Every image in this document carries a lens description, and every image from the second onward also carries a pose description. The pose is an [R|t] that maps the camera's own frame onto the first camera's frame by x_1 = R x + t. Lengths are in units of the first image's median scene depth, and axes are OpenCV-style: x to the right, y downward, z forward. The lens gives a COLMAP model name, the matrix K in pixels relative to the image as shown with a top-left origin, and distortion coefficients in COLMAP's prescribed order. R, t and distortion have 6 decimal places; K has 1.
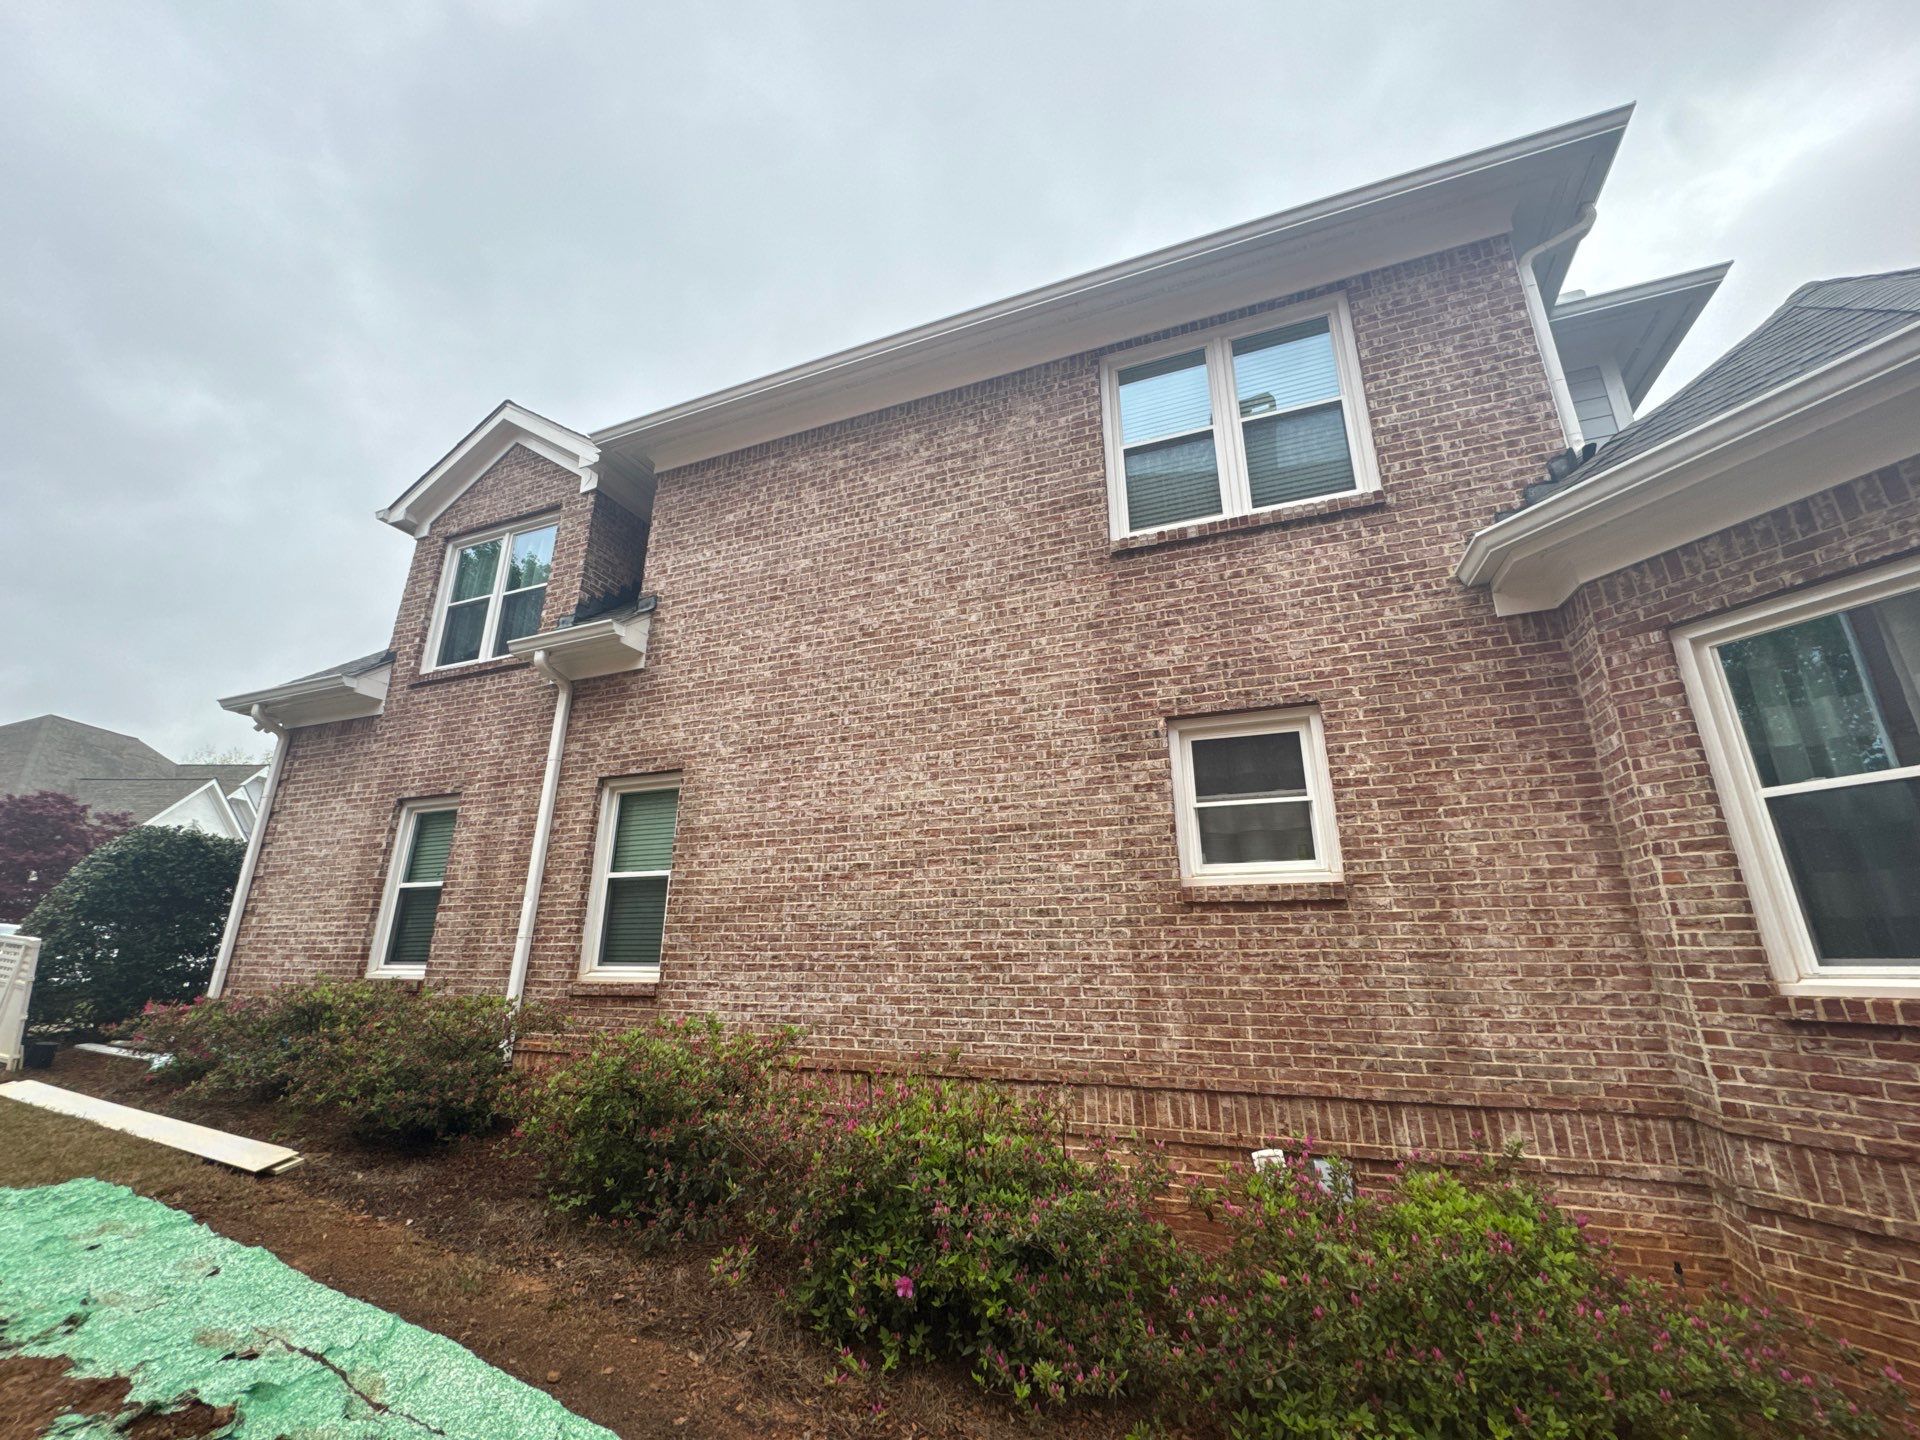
lens RADIAL K [[764.3, 0, 960.0], [0, 764.3, 720.0], [0, 0, 1]] dist [-0.001138, -0.000328]
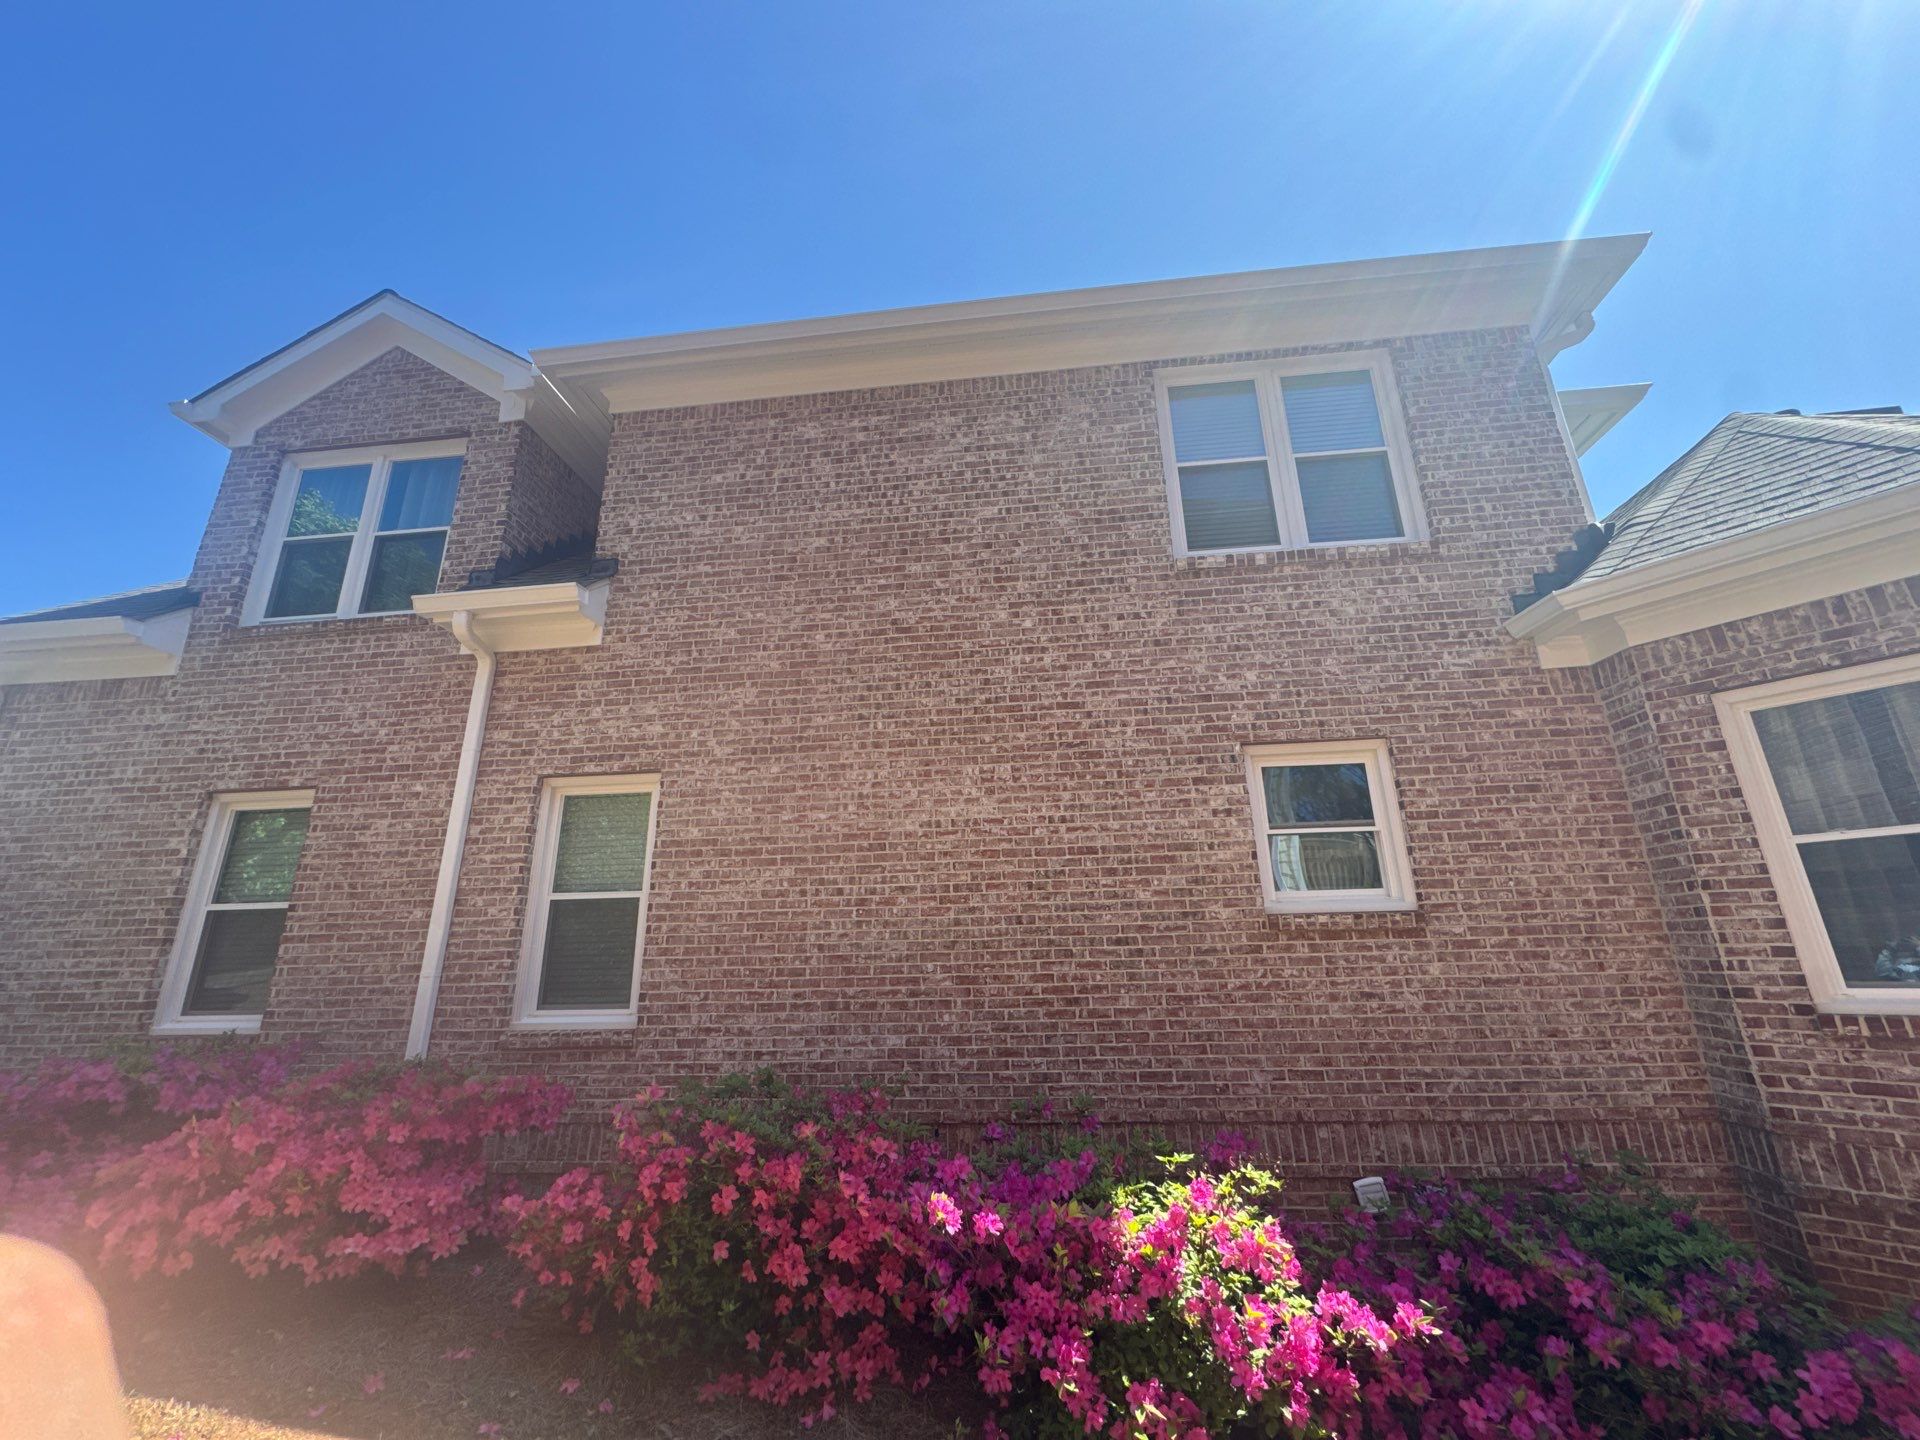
lens RADIAL K [[764.3, 0, 960.0], [0, 764.3, 720.0], [0, 0, 1]] dist [-0.001138, -0.000328]
pose [[0.963961, 0.058861, 0.259451, -0.345743], [-0.058102, 0.998254, -0.010598, -0.000522], [-0.259622, -0.004859, 0.965698, 0.137656]]
